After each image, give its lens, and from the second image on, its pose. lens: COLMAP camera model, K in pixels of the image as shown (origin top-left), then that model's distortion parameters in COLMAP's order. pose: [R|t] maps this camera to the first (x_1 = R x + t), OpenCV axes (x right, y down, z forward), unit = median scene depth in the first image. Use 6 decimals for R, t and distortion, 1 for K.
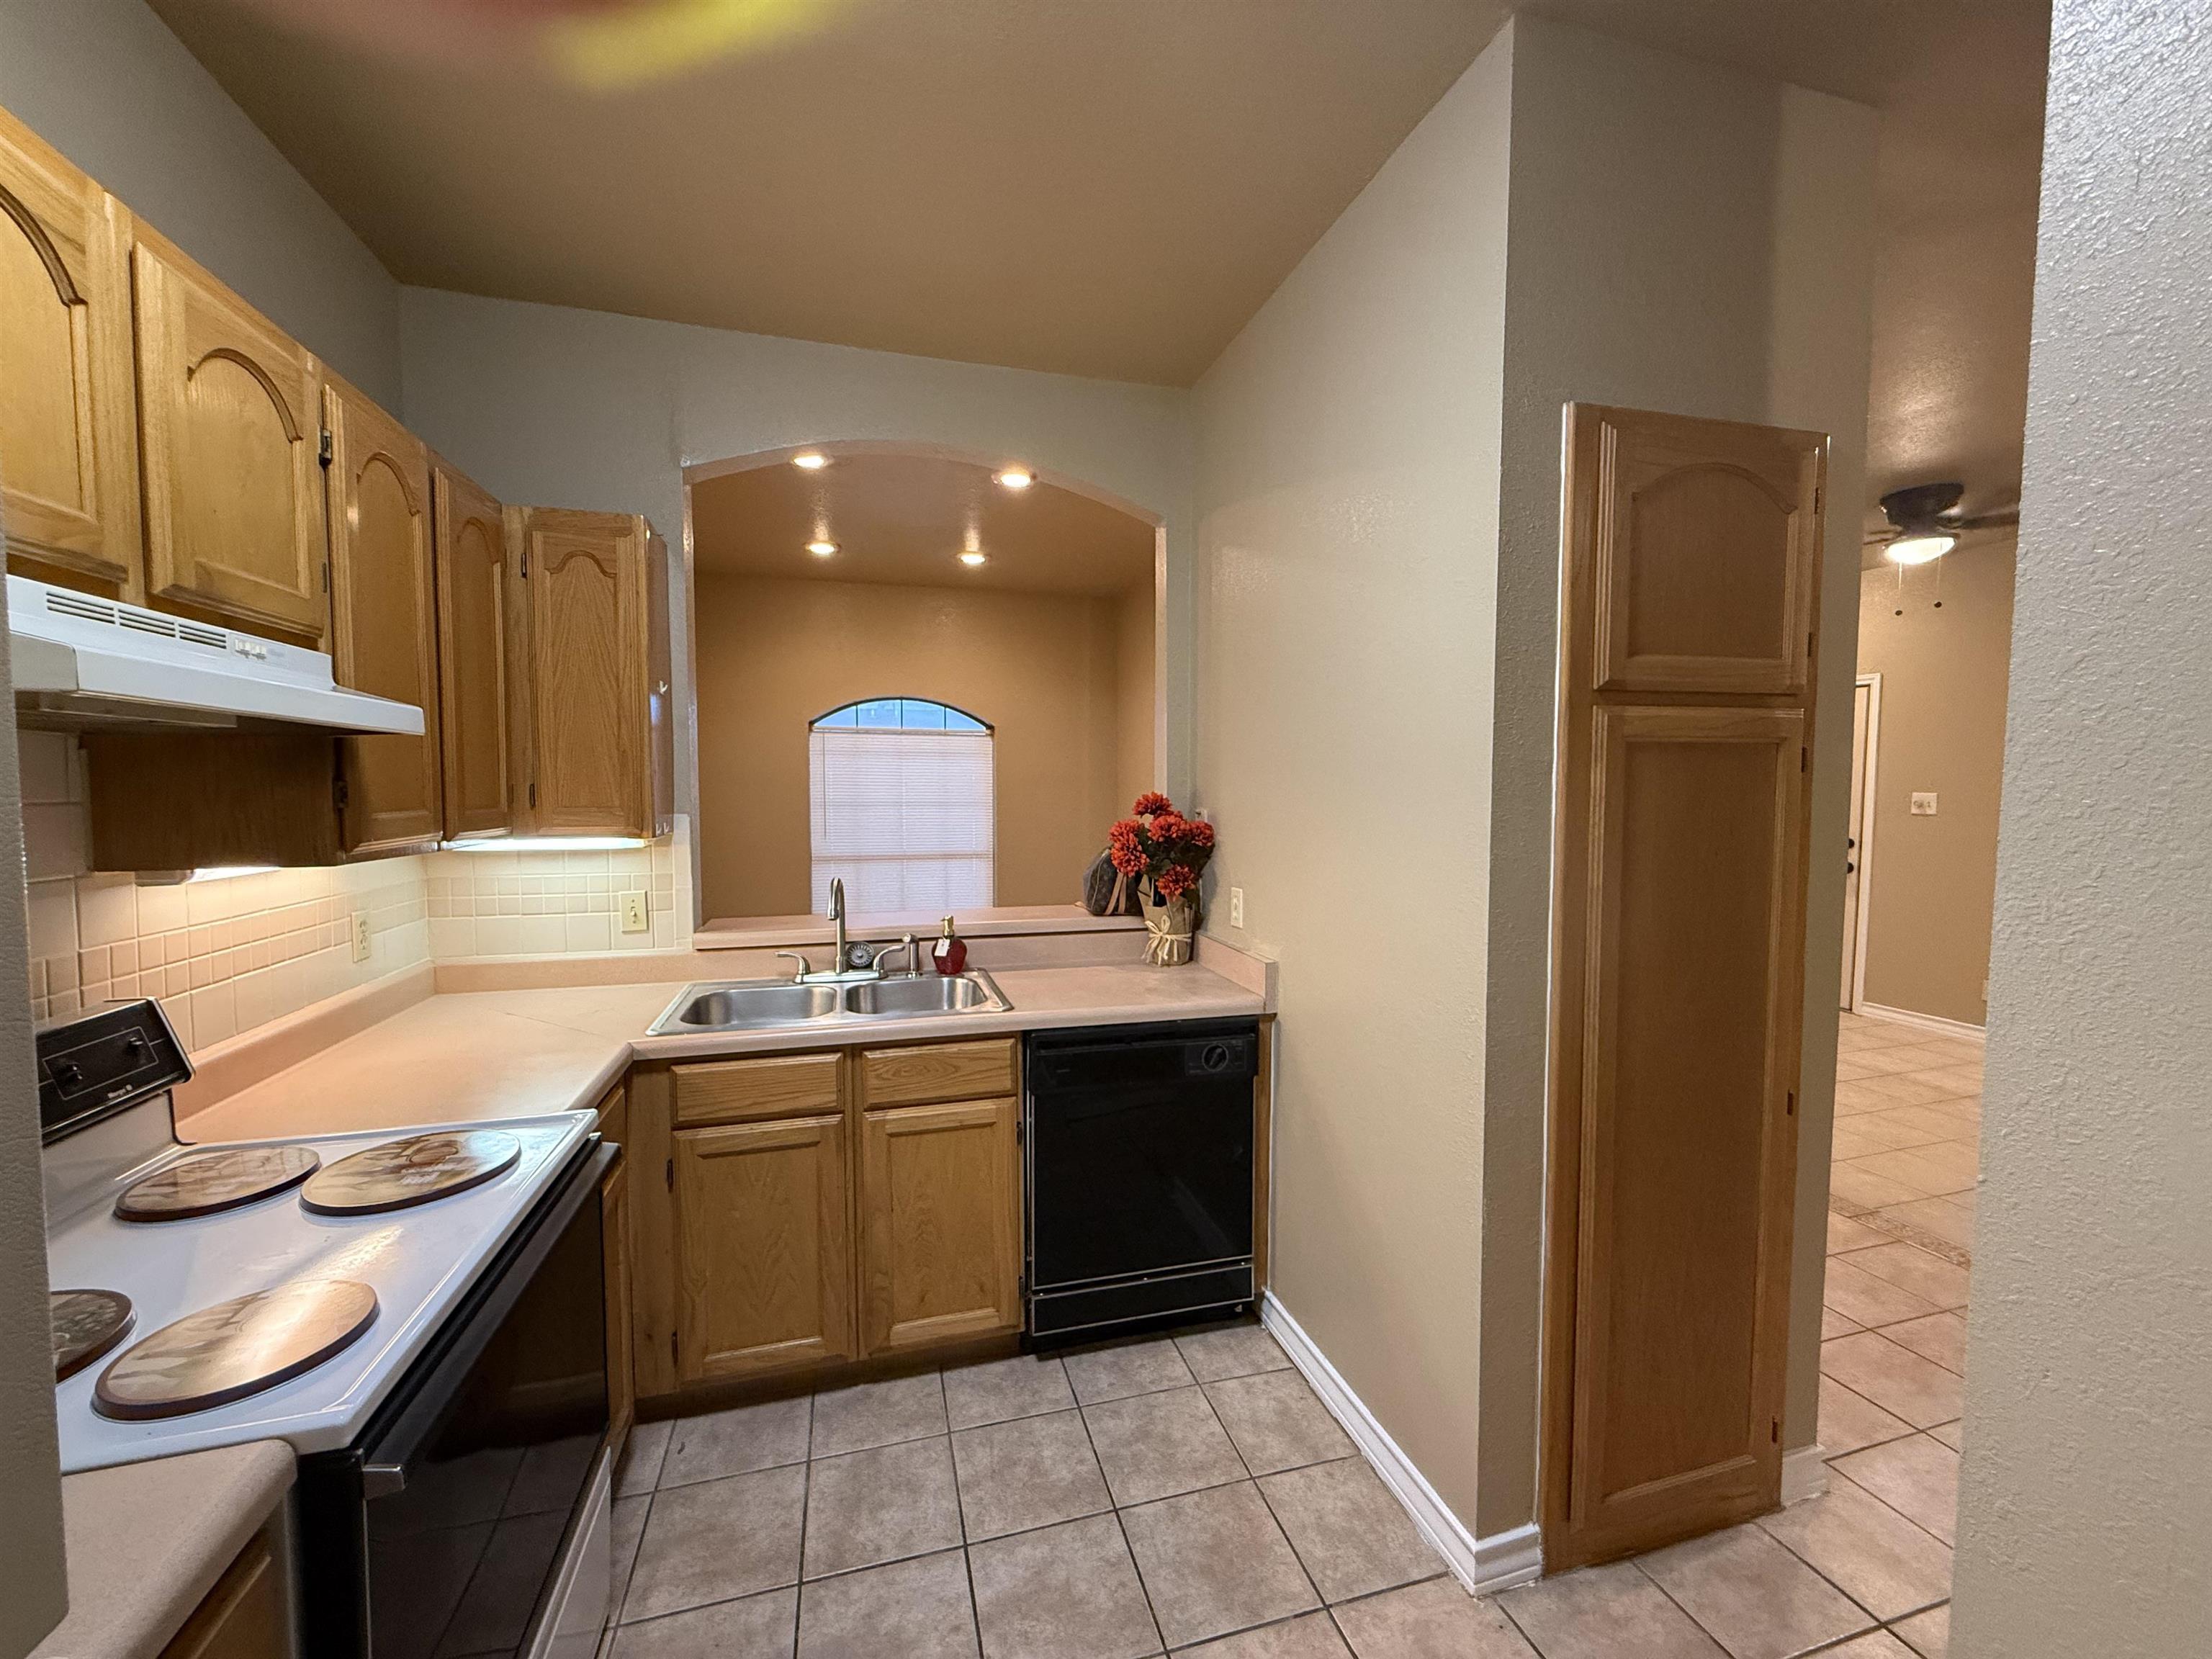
lens RADIAL K [[878.8, 0, 1101.1], [0, 878.8, 828.7], [0, 0, 1]] dist [-0.001544, 0.000244]
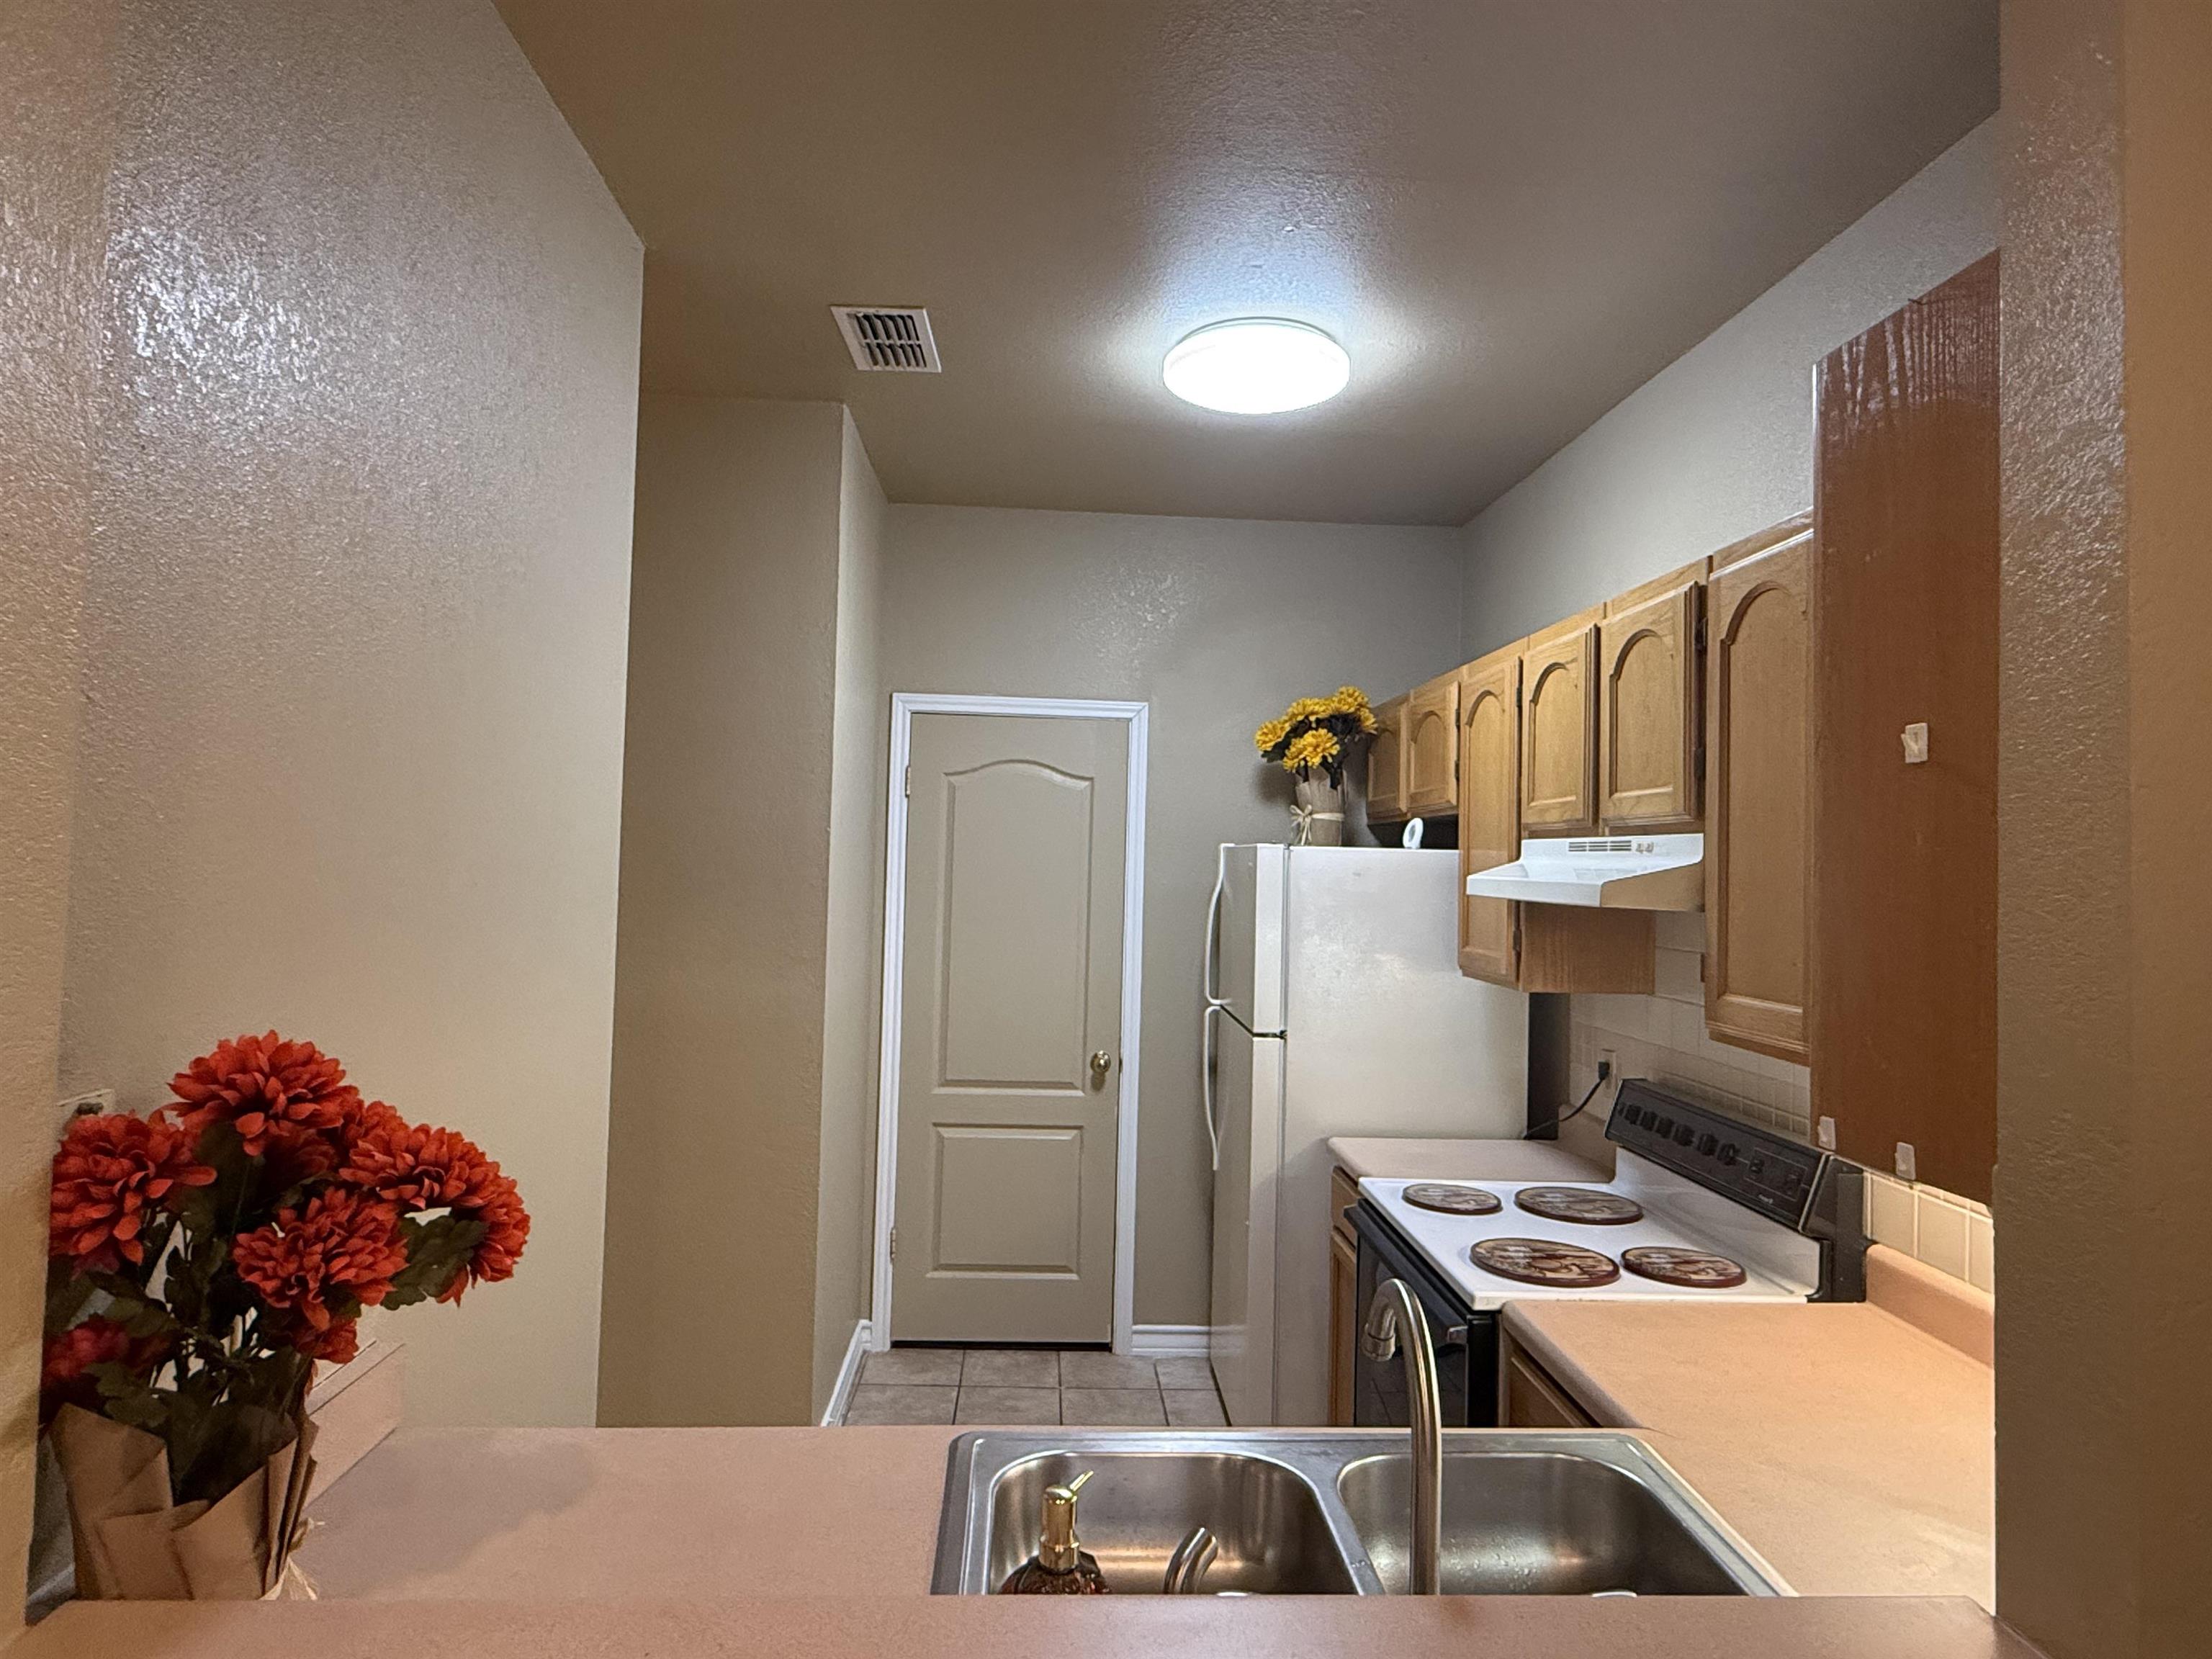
lens RADIAL K [[1268.7, 0, 1109.4], [0, 1268.7, 813.0], [0, 0, 1]] dist [0.000271, 0.000398]
pose [[-0.975826, -0.019868, 0.217643, -0.359235], [-0.018035, 0.999783, 0.010403, -0.155278], [-0.217802, 0.006226, -0.975973, 1.813556]]
